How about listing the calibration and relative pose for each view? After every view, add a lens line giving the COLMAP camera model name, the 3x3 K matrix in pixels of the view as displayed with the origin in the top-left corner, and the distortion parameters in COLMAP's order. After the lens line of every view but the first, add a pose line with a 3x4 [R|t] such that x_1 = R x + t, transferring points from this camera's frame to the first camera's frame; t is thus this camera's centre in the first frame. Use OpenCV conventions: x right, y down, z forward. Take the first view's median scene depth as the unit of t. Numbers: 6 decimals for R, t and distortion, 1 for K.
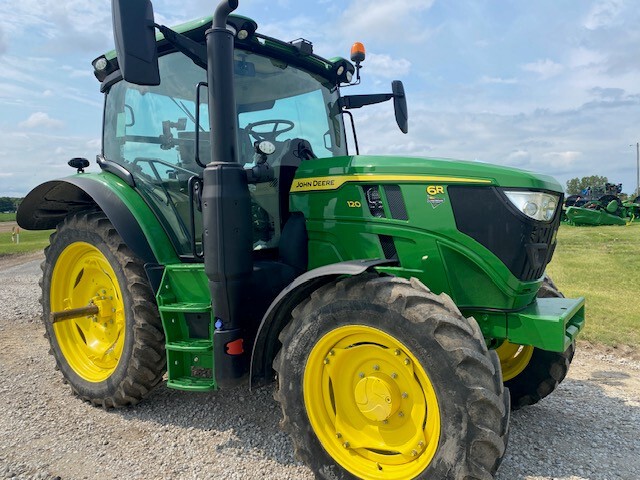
lens RADIAL K [[493.7, 0, 313.9], [0, 493.7, 237.3], [0, 0, 1]] dist [0.038866, -0.046634]
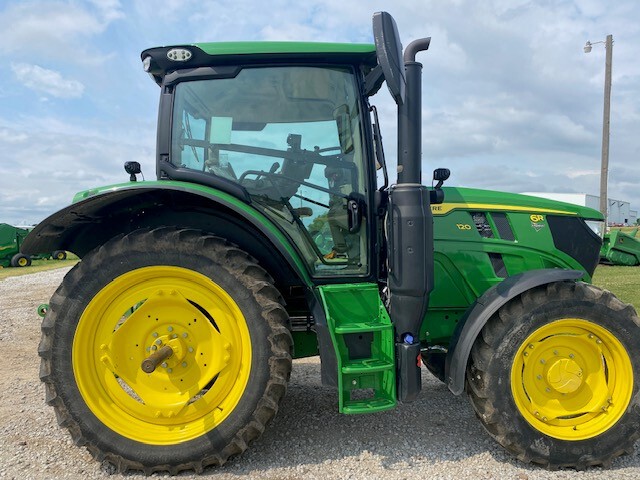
lens RADIAL K [[493.7, 0, 317.2], [0, 493.7, 242.9], [0, 0, 1]] dist [0.038866, -0.046634]
pose [[0.794199, 0.010519, 0.607567, -0.983422], [0.024052, 0.998522, -0.048728, 0.021387], [-0.607182, 0.053312, 0.792772, 0.288228]]
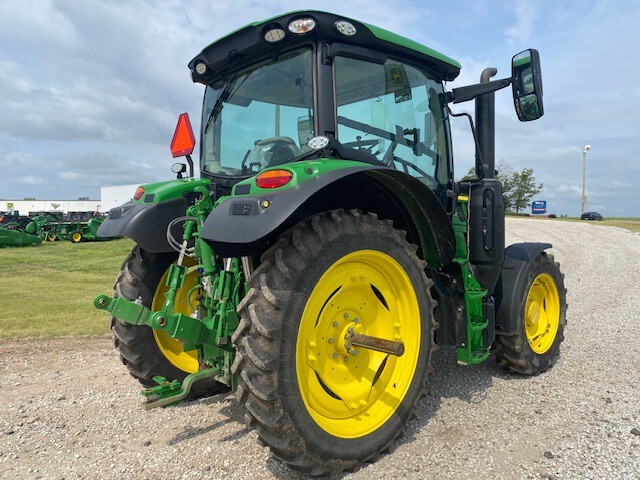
lens RADIAL K [[493.7, 0, 322.7], [0, 493.7, 239.2], [0, 0, 1]] dist [0.038866, -0.046634]
pose [[0.149923, -0.009066, 0.988656, -1.606802], [0.062754, 0.998029, -0.000364, -0.015191], [-0.986704, 0.062097, 0.150197, 1.242222]]
